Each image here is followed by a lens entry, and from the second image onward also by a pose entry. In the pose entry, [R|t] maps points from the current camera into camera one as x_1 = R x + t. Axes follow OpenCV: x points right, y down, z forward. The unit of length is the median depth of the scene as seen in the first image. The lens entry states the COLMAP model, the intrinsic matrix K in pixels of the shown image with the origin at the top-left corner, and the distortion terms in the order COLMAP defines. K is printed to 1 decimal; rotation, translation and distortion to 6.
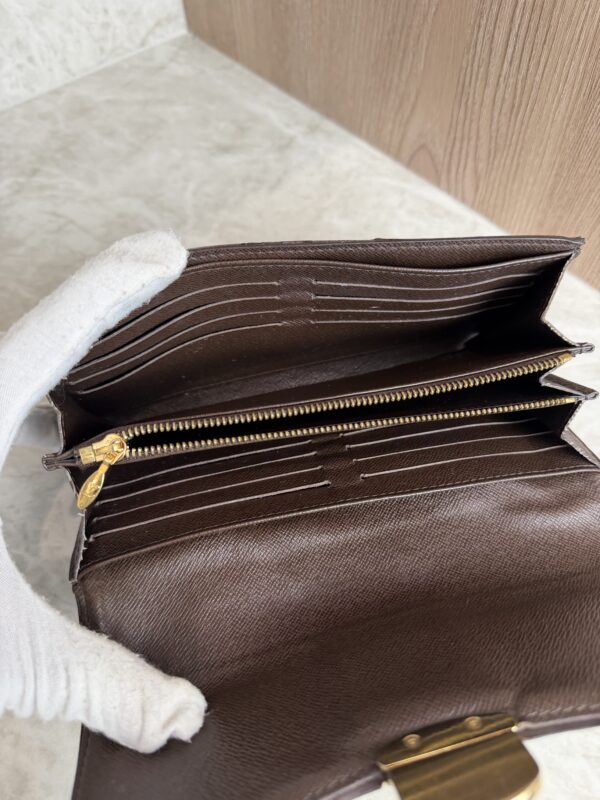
lens RADIAL K [[600.9, 0, 300.0], [0, 600.9, 400.0], [0, 0, 1]] dist [-0.038276, 0.008505]
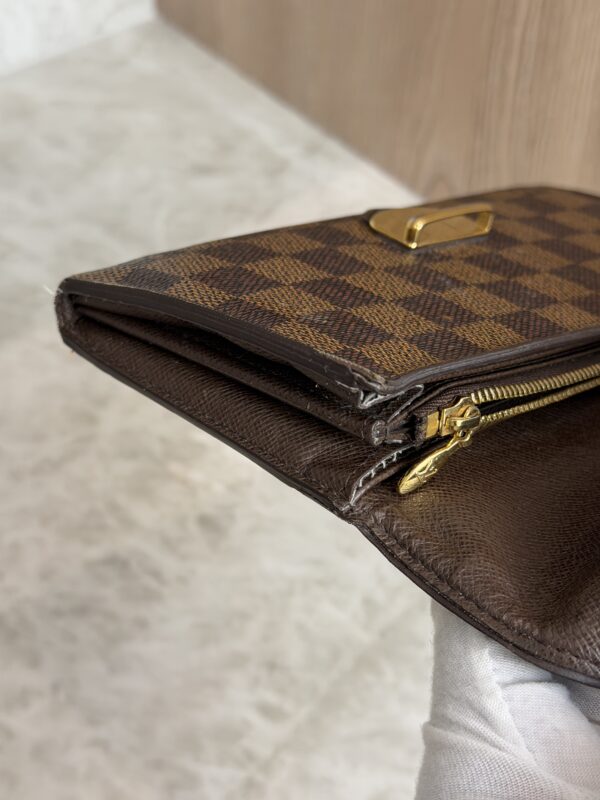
lens RADIAL K [[1170.4, 0, 300.0], [0, 1170.4, 400.0], [0, 0, 1]] dist [0.280905, -0.790830]
pose [[0.999474, 0.031418, 0.008019, 0.003603], [-0.029475, 0.983380, -0.179153, 0.188048], [-0.013514, 0.178823, 0.983788, -0.576350]]
